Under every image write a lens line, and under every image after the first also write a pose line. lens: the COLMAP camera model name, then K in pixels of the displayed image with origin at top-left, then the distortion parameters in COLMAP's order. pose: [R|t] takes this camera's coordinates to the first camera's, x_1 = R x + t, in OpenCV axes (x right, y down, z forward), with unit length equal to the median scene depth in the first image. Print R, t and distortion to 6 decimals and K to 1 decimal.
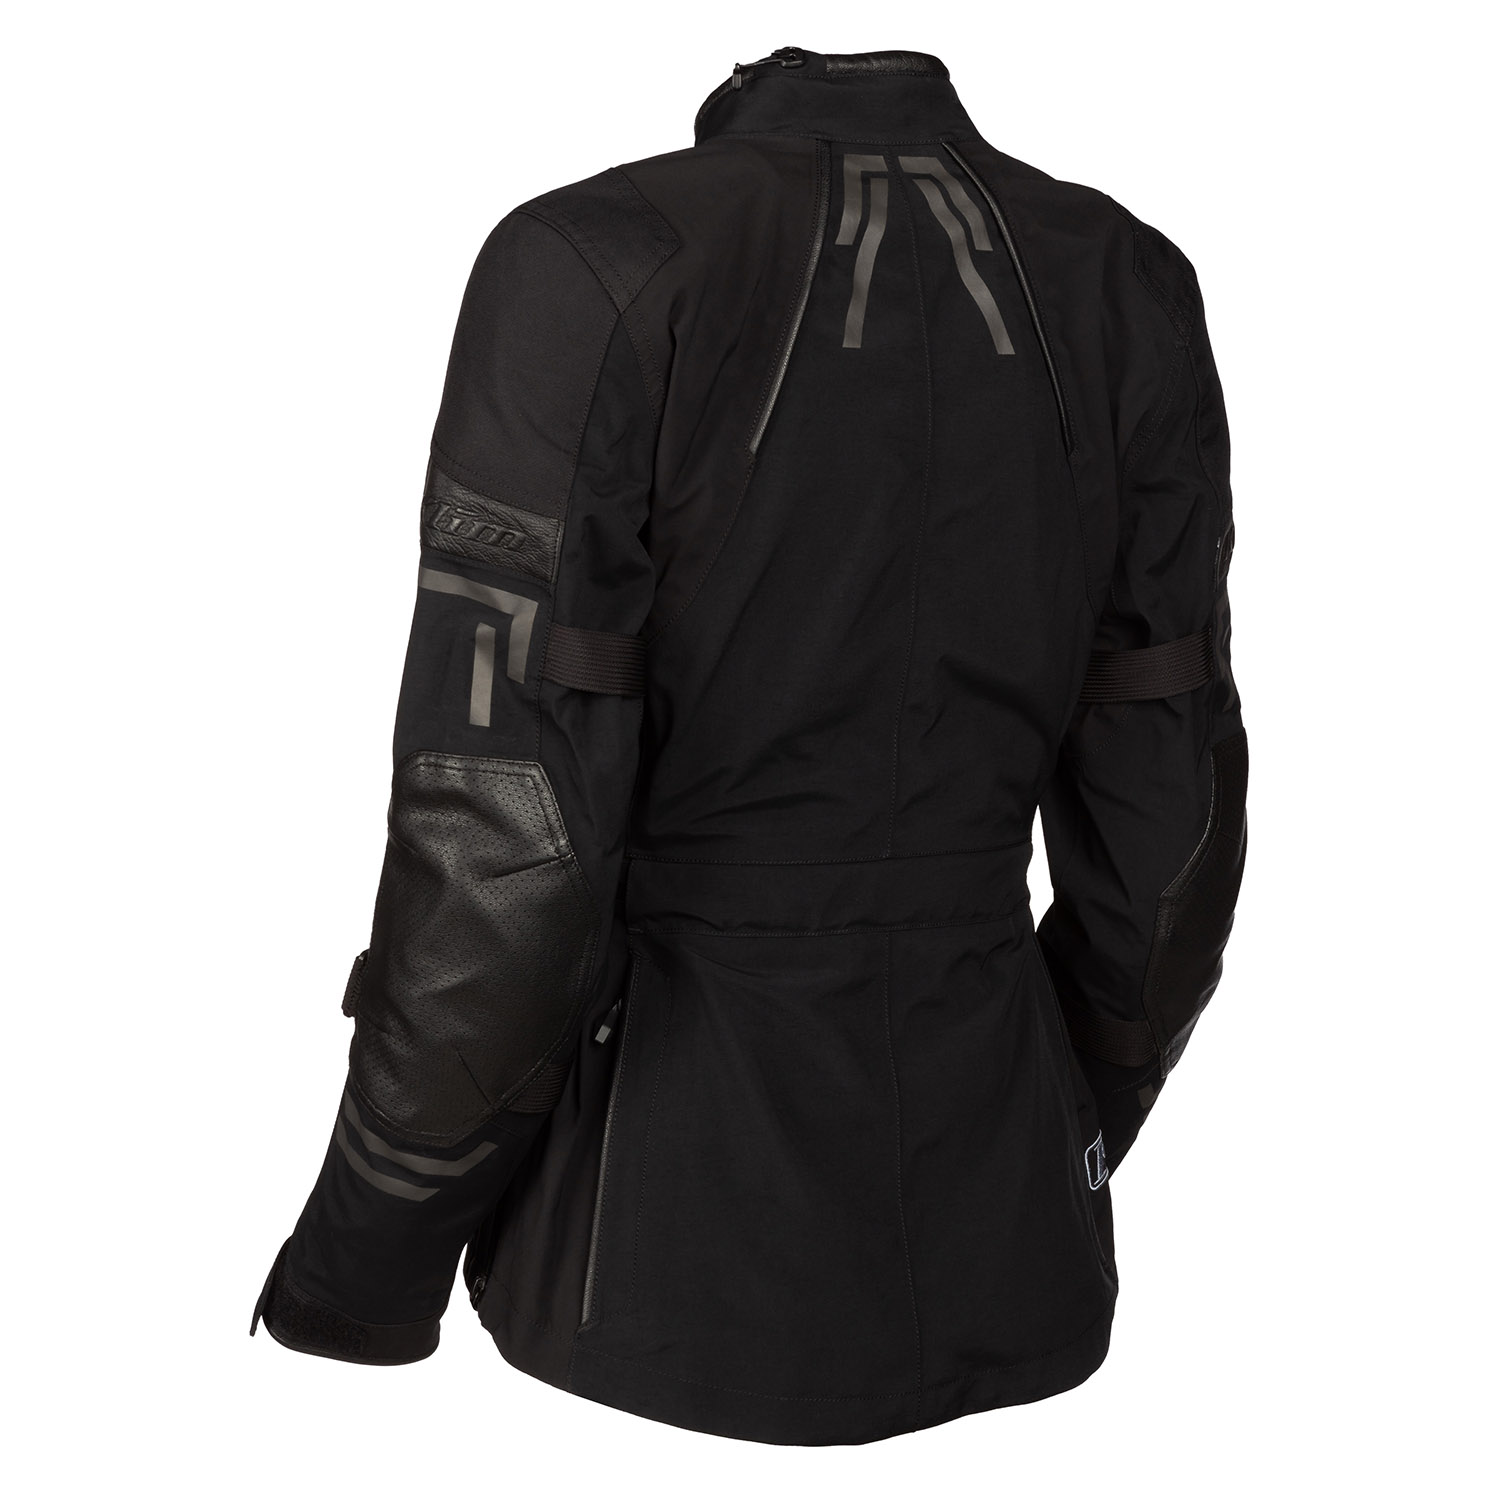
lens RADIAL K [[3407.8, 0, 742.2], [0, 3407.8, 745.1], [0, 0, 1]] dist [0.101622, 0.000000]
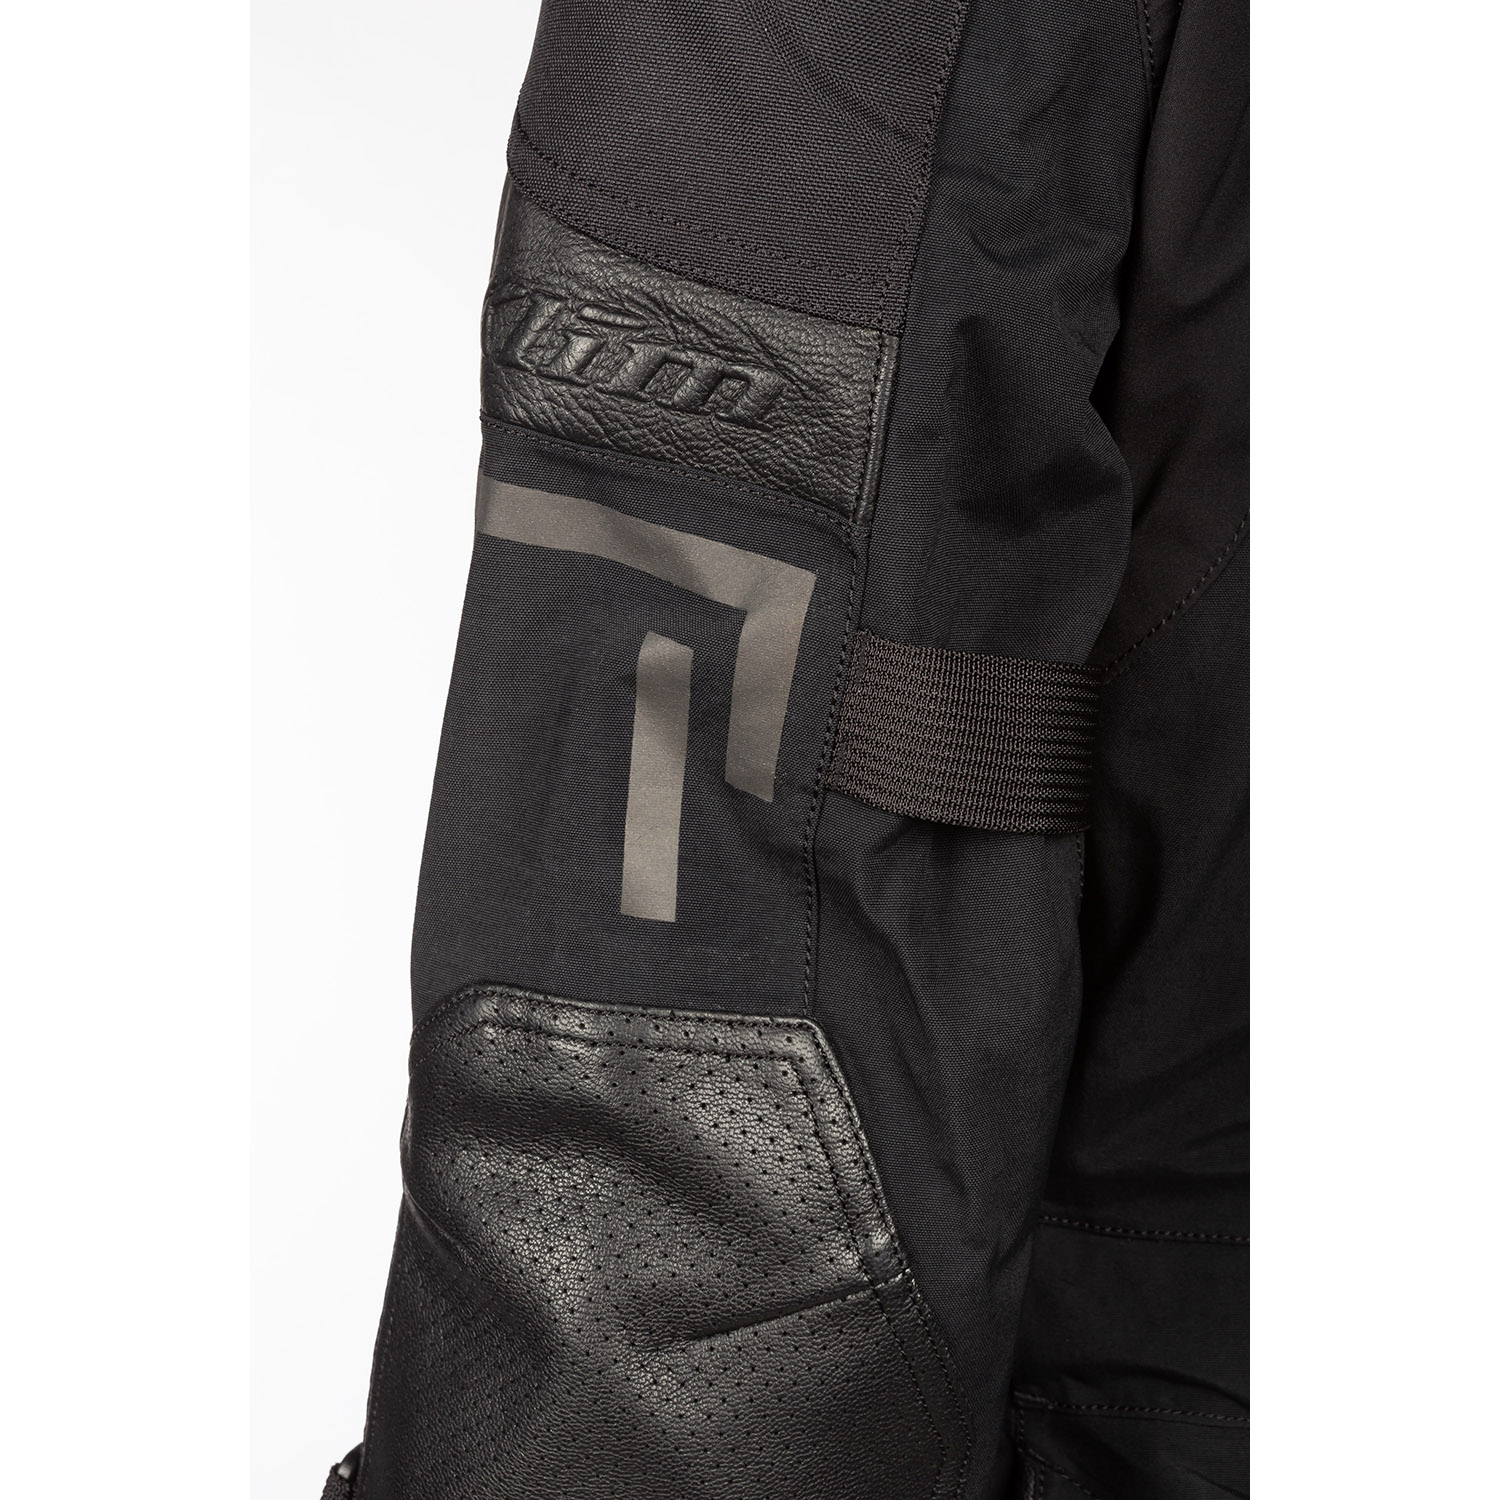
lens RADIAL K [[3582.5, 0, 752.9], [0, 3582.5, 746.7], [0, 0, 1]] dist [-0.015457, 0.000000]
pose [[0.999583, -0.005000, -0.028426, -0.055277], [0.005209, 0.999960, 0.007265, -0.026460], [0.028388, -0.007410, 0.999570, 0.625057]]
